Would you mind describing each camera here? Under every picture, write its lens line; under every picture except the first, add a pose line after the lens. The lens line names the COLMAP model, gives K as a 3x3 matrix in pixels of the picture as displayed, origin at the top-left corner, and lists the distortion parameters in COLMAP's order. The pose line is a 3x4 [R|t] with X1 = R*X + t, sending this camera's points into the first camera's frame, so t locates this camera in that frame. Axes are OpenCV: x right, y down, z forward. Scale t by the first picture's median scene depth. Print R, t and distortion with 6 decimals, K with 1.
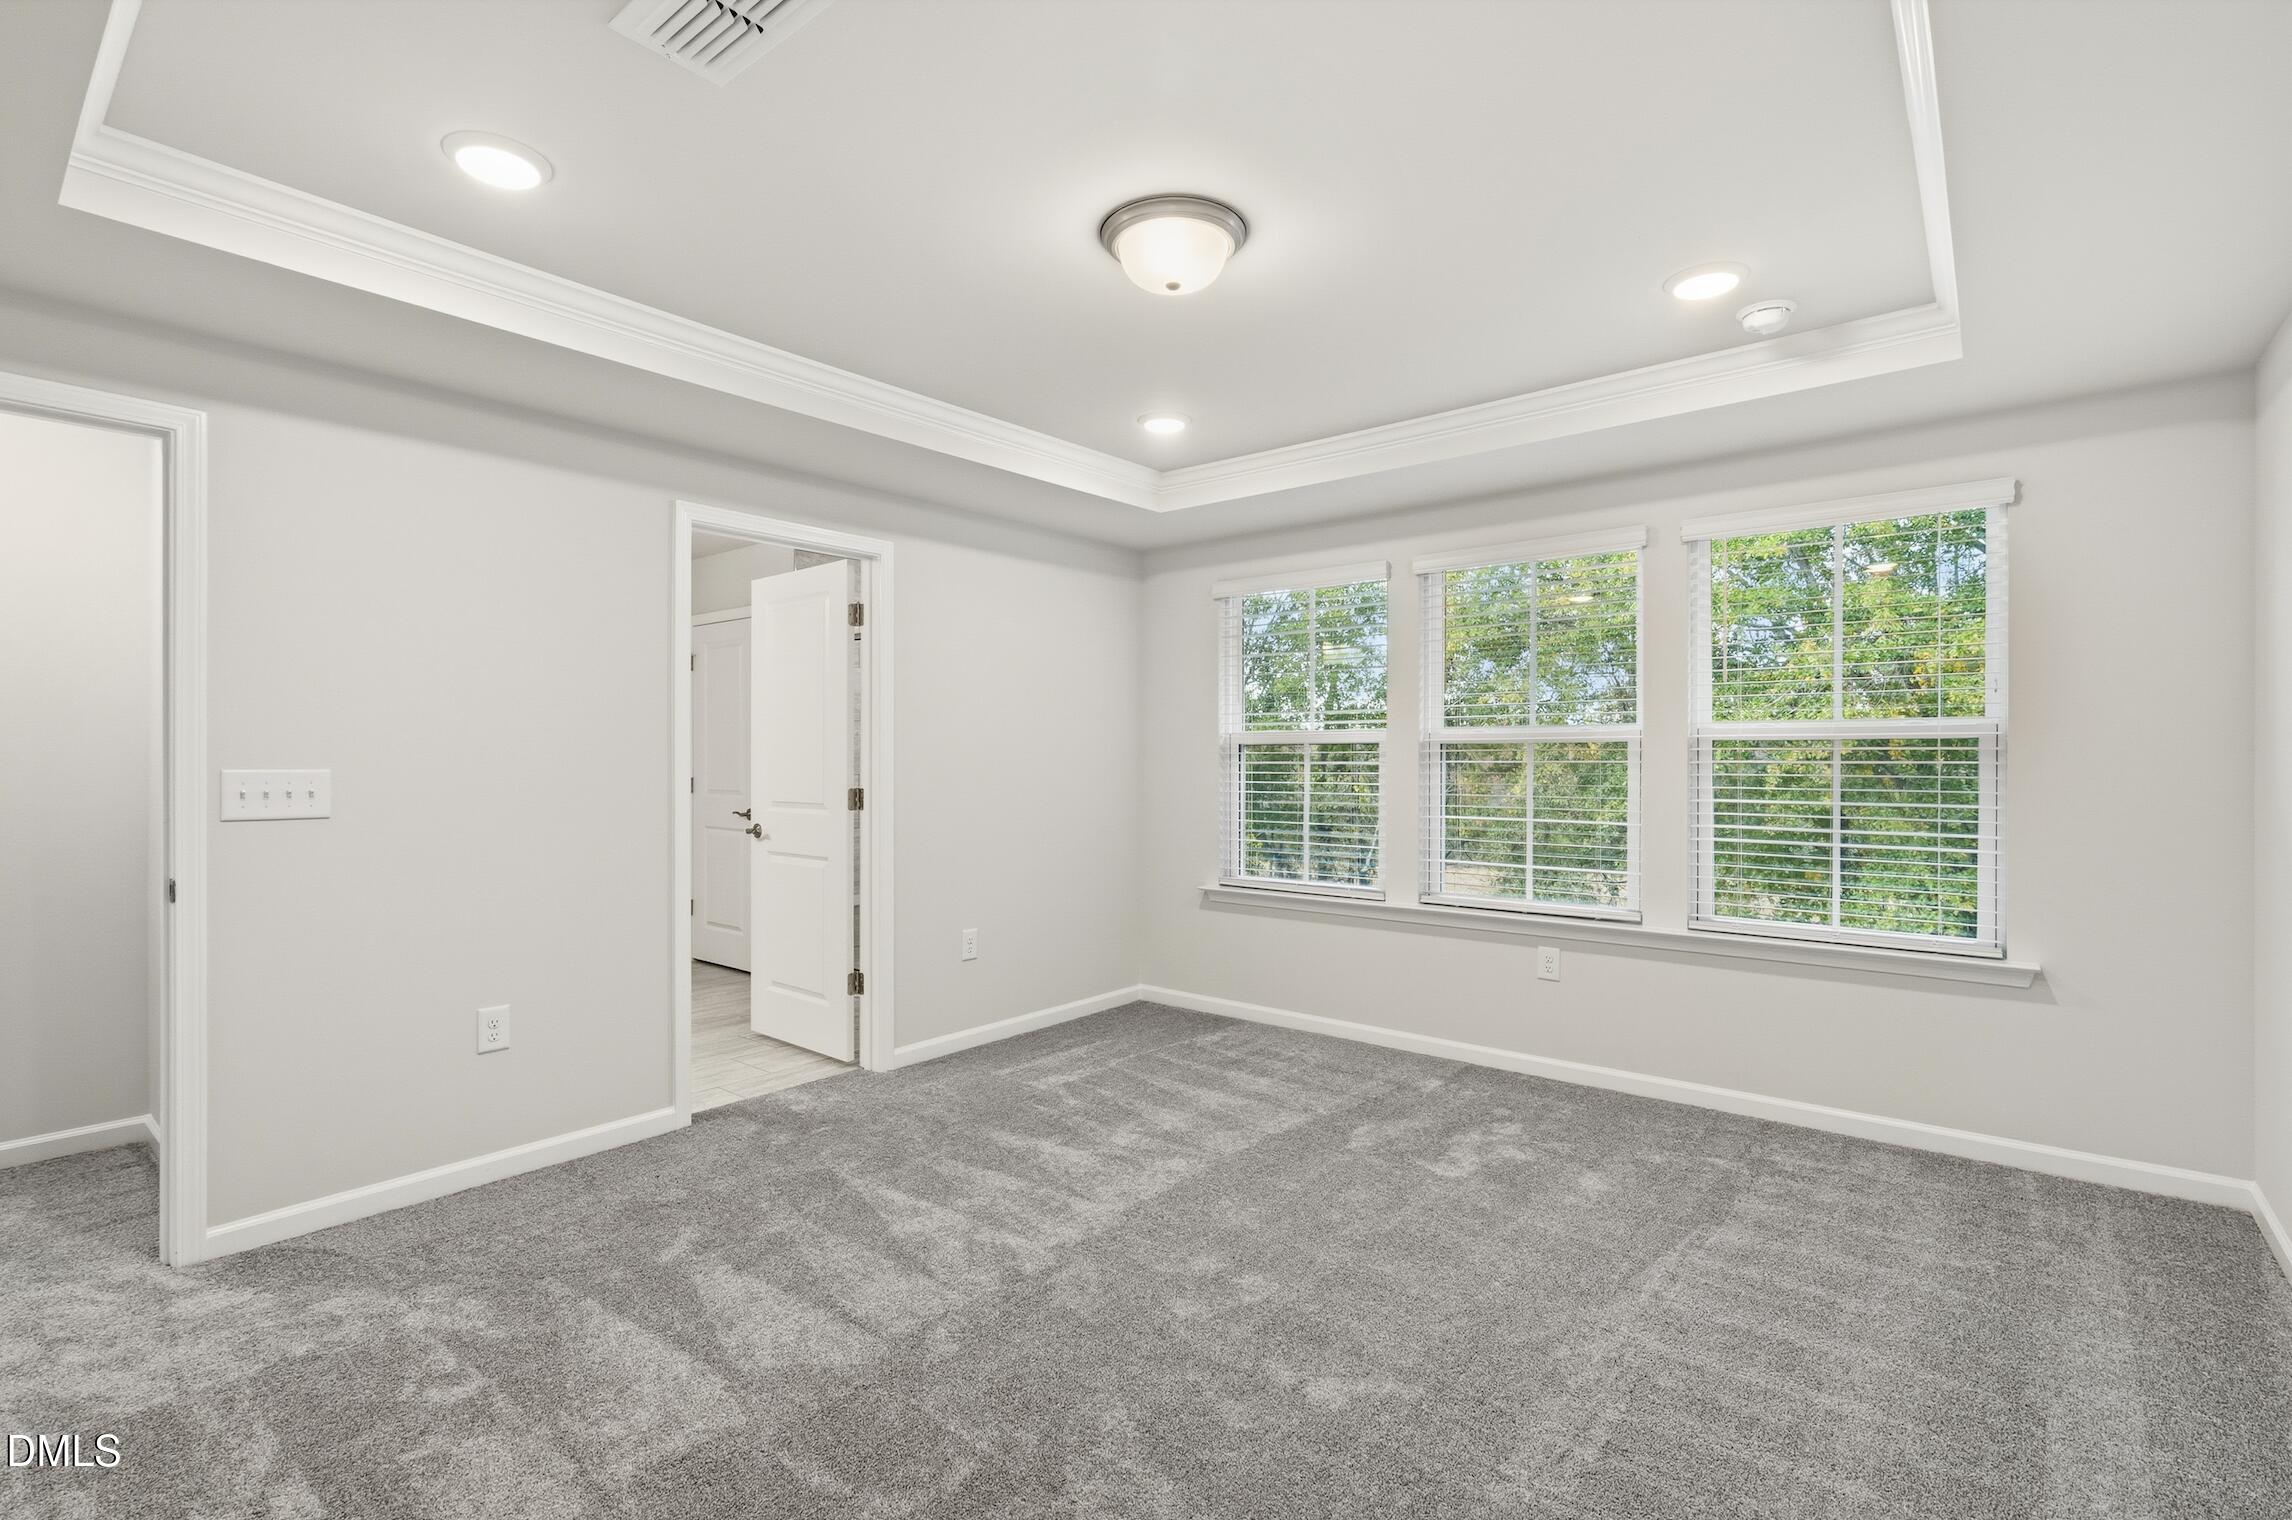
lens RADIAL K [[1046.7, 0, 1136.0], [0, 1046.7, 761.3], [0, 0, 1]] dist [-0.004807, 0.000785]
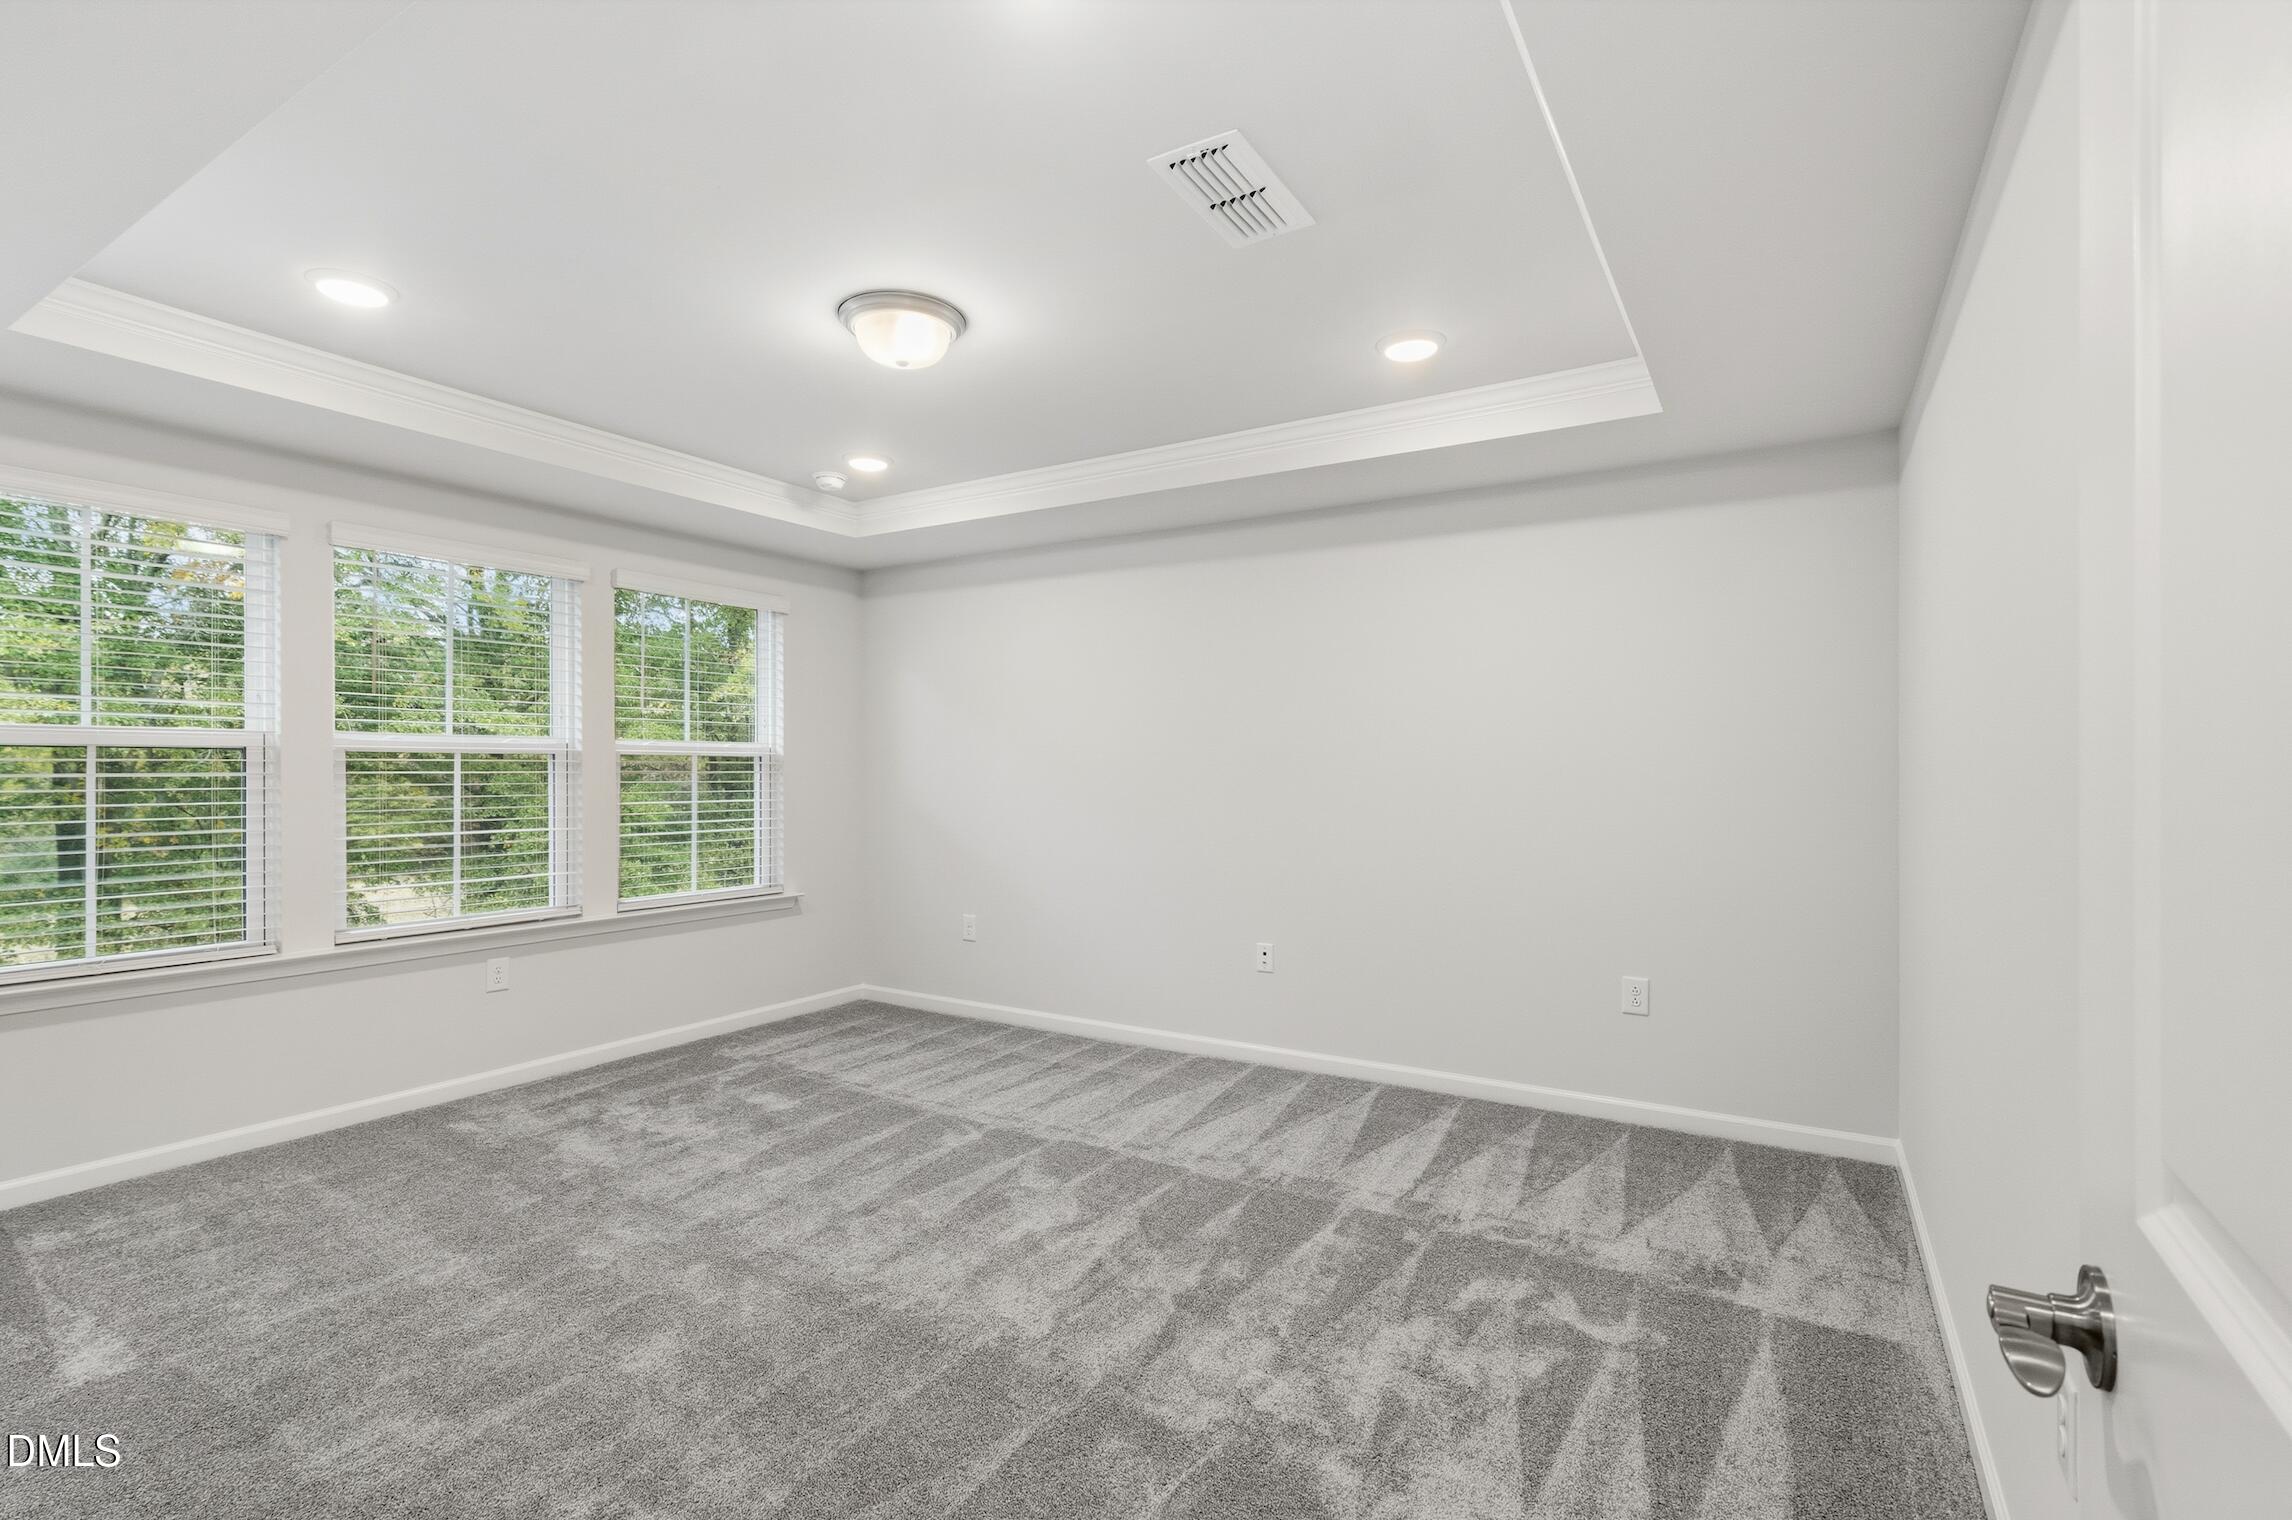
lens RADIAL K [[1046.7, 0, 1136.0], [0, 1046.7, 761.3], [0, 0, 1]] dist [-0.004807, 0.000785]
pose [[-0.142063, 0.006049, 0.989839, -0.784629], [-0.004037, 0.999969, -0.006690, -0.006148], [-0.989849, -0.004947, -0.142034, 0.625423]]
